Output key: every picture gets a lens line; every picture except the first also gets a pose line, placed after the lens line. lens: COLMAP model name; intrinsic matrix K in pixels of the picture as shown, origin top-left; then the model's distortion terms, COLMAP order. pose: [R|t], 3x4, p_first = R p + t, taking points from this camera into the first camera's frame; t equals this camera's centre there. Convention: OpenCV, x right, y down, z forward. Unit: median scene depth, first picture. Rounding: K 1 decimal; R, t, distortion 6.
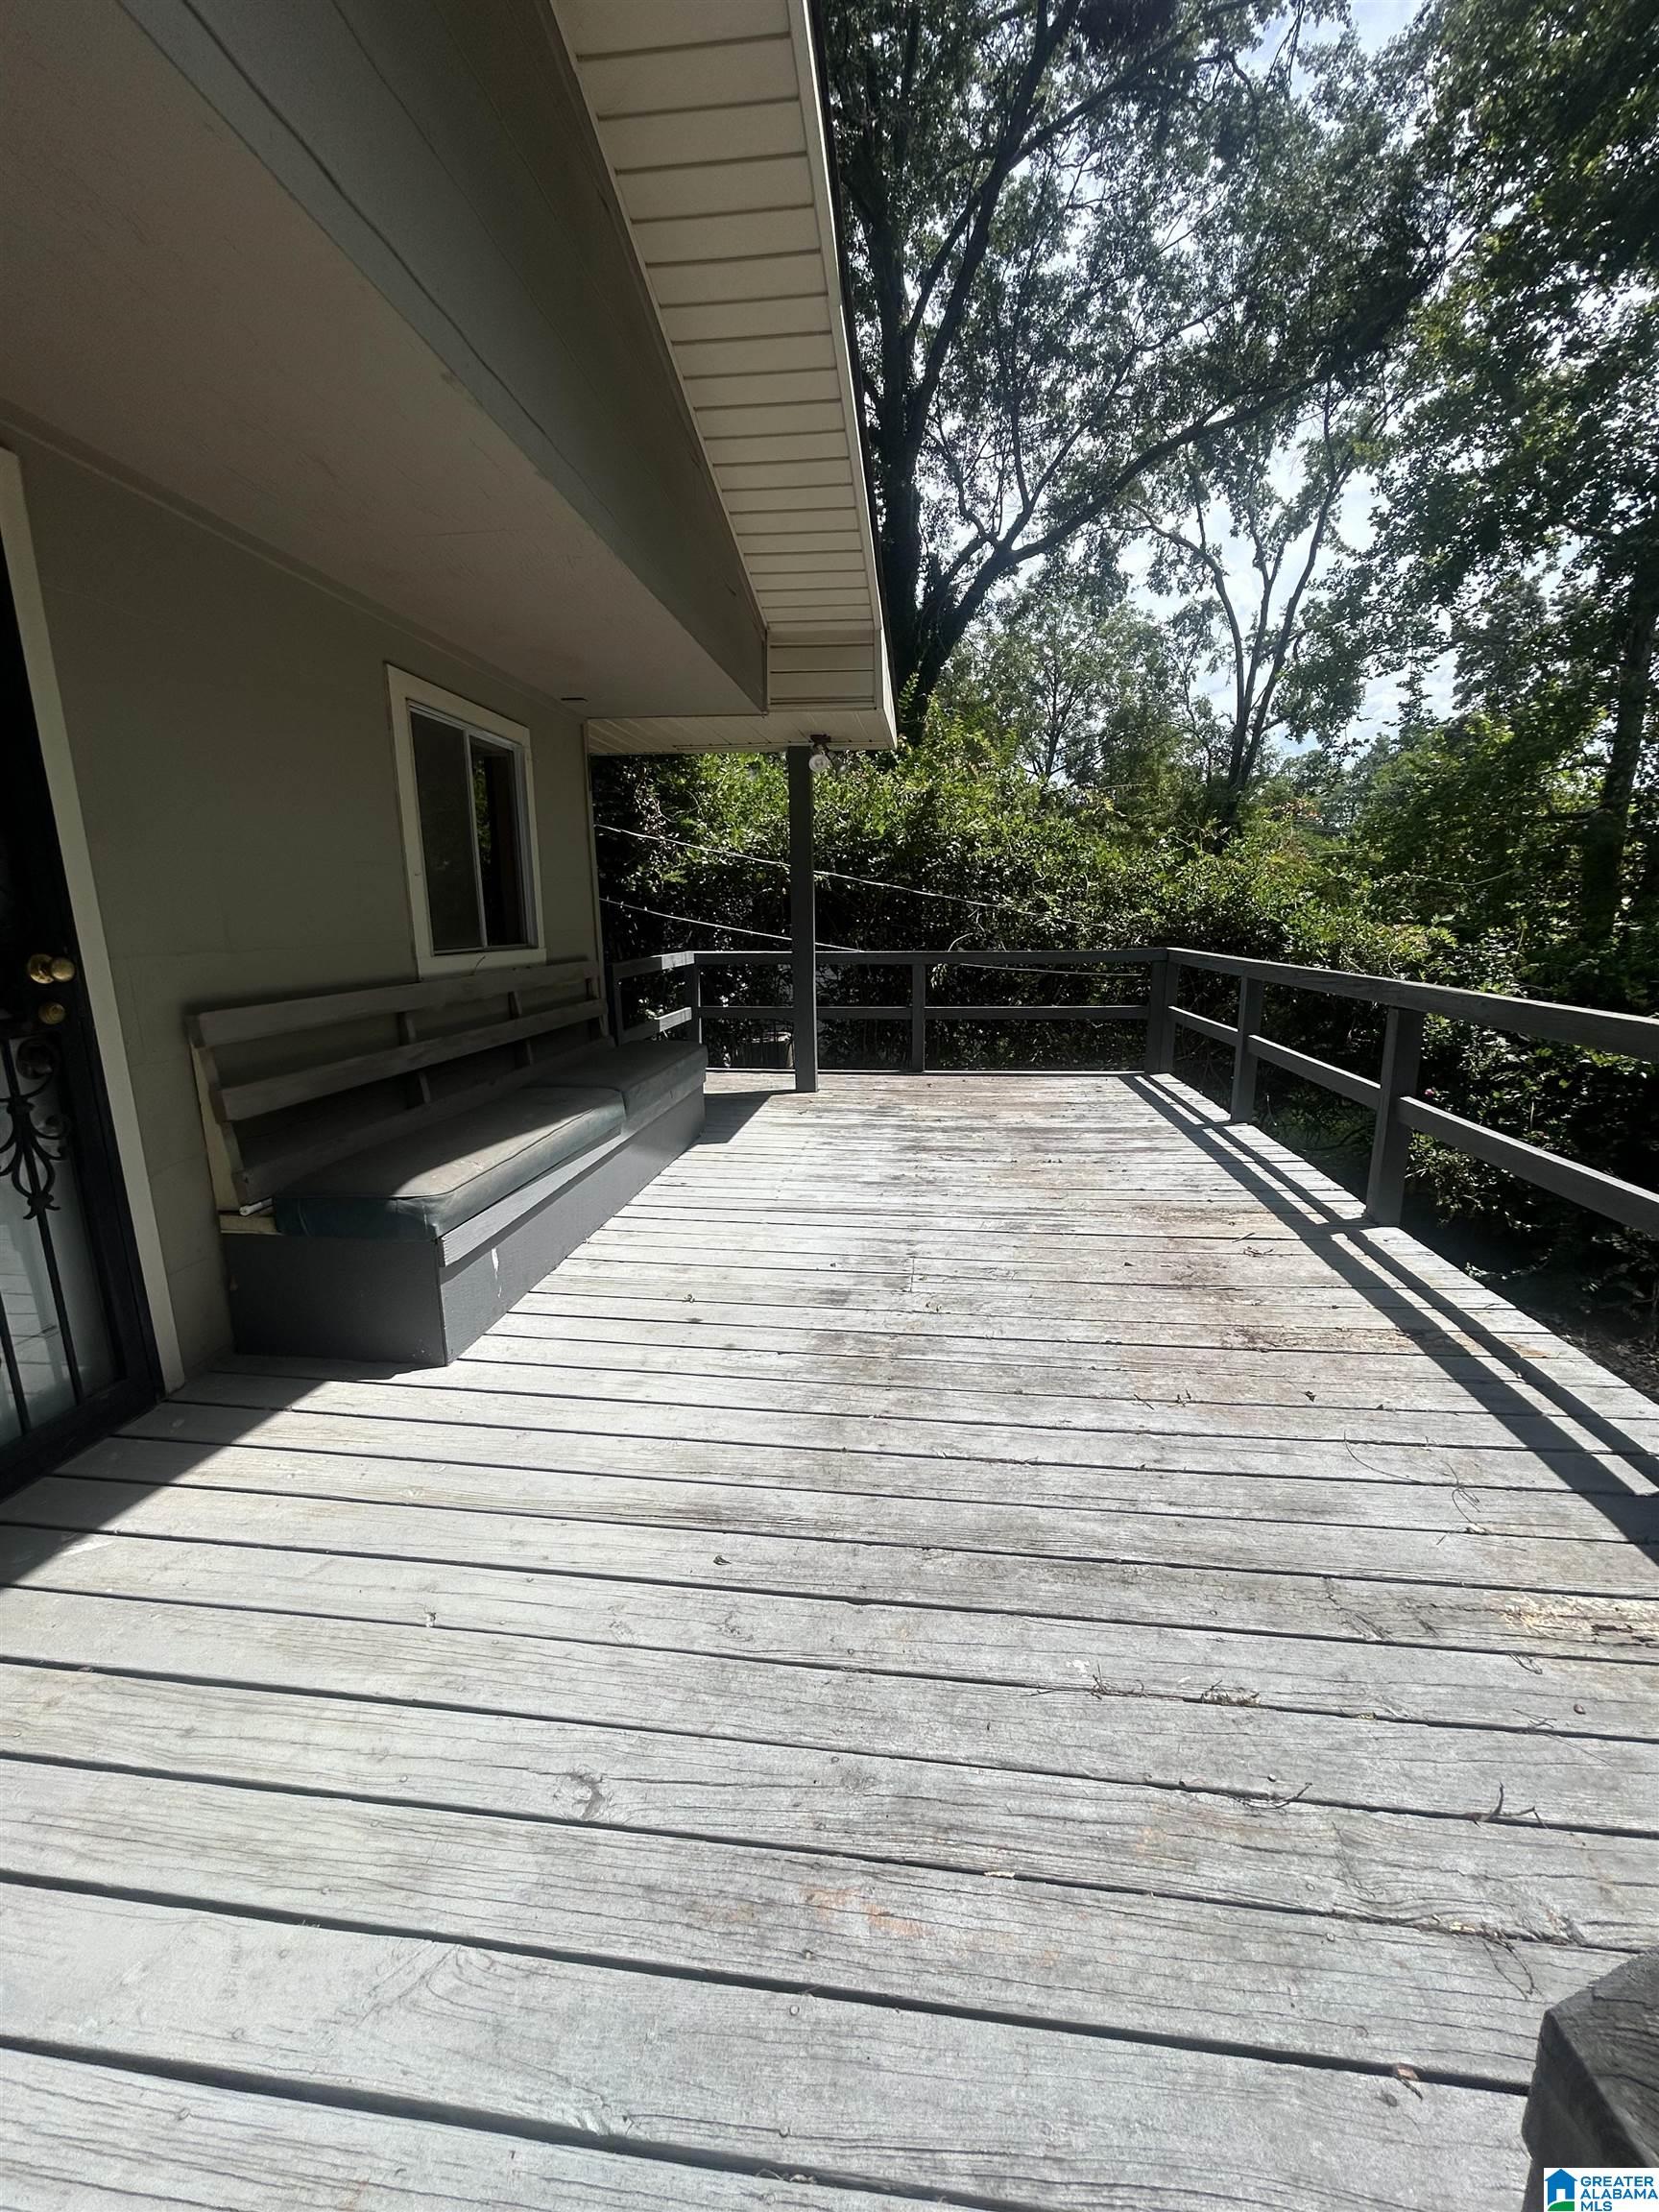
lens RADIAL K [[895.9, 0, 834.3], [0, 895.9, 1097.5], [0, 0, 1]] dist [-0.002486, 0.001169]
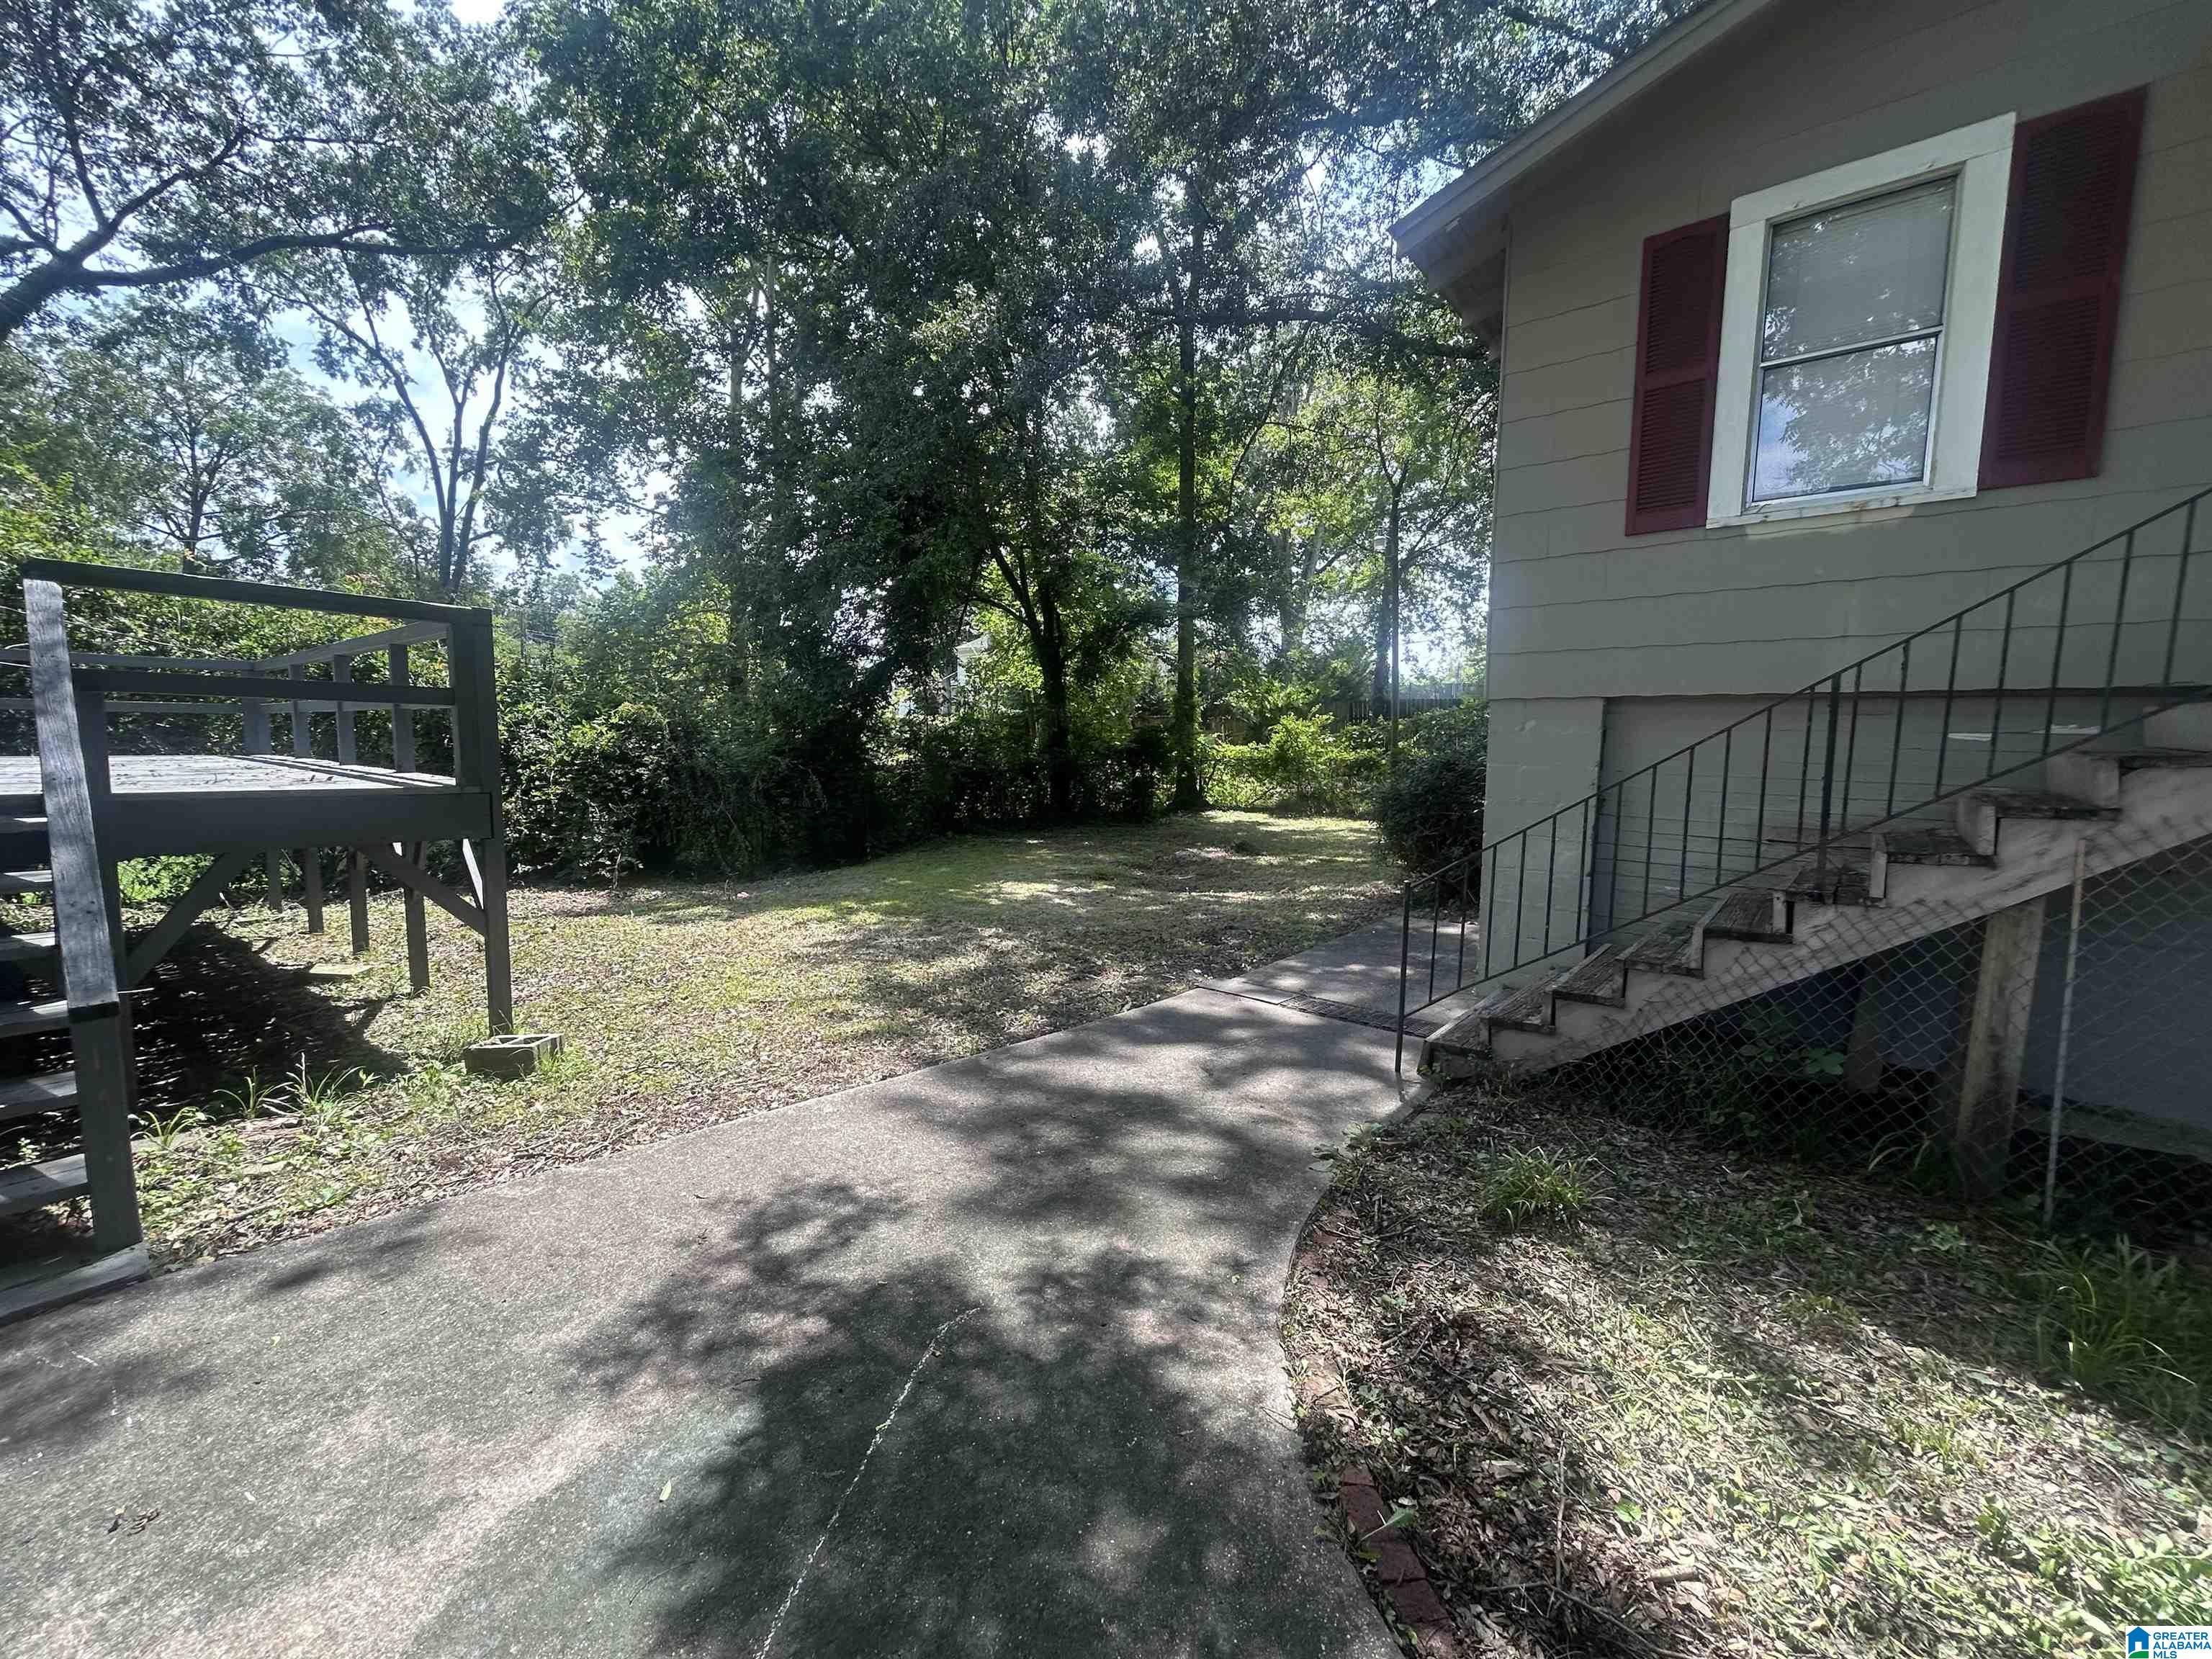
lens RADIAL K [[895.9, 0, 1126.0], [0, 895.9, 832.6], [0, 0, 1]] dist [-0.002486, 0.001169]
pose [[0.535134, -0.061094, 0.842555, -0.016596], [0.144251, 0.989341, -0.019881, 0.061448], [-0.832360, 0.132178, 0.538243, -0.160719]]
